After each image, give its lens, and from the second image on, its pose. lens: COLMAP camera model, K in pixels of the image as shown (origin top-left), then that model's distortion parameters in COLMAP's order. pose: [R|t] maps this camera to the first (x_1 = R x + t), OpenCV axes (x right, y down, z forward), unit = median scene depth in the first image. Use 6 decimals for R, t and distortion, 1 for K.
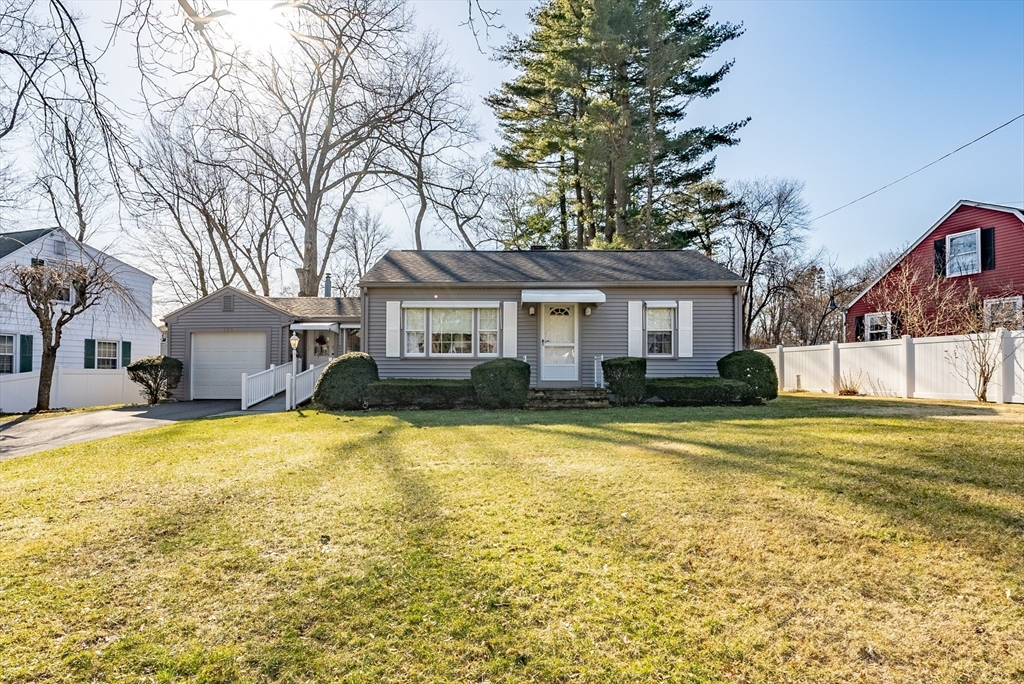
lens RADIAL K [[542.9, 0, 511.0], [0, 542.9, 363.1], [0, 0, 1]] dist [0.000477, -0.000210]
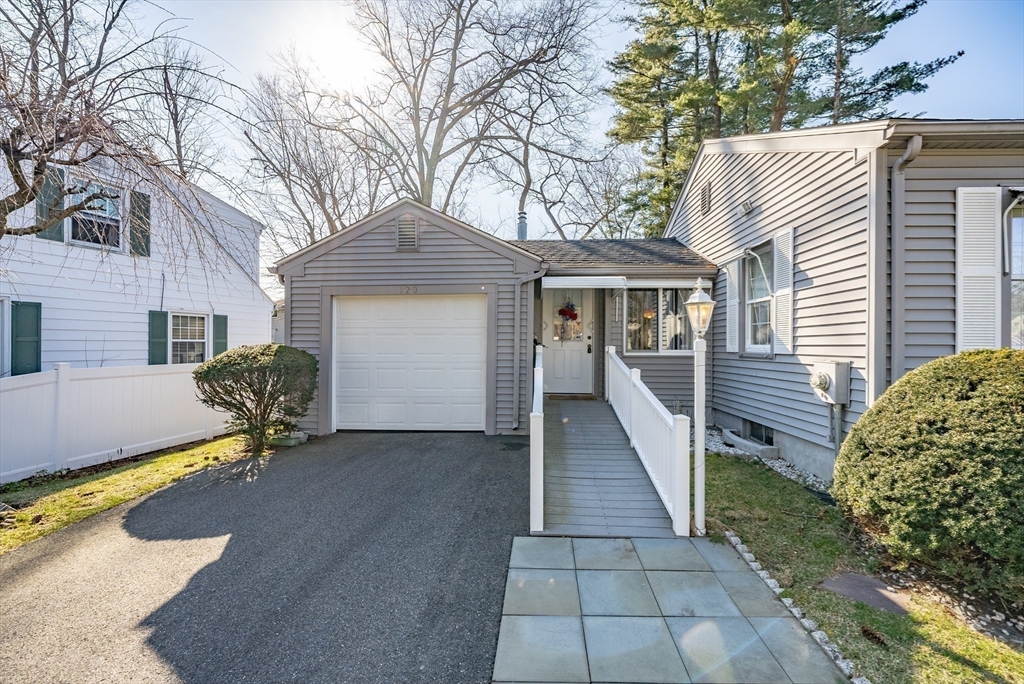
lens RADIAL K [[419.3, 0, 534.3], [0, 419.3, 343.9], [0, 0, 1]] dist [-0.000837, -0.000233]
pose [[0.999881, 0.002705, -0.015200, -0.197838], [-0.002371, 0.999757, 0.021915, -0.010360], [0.015256, -0.021877, 0.999644, 0.307935]]
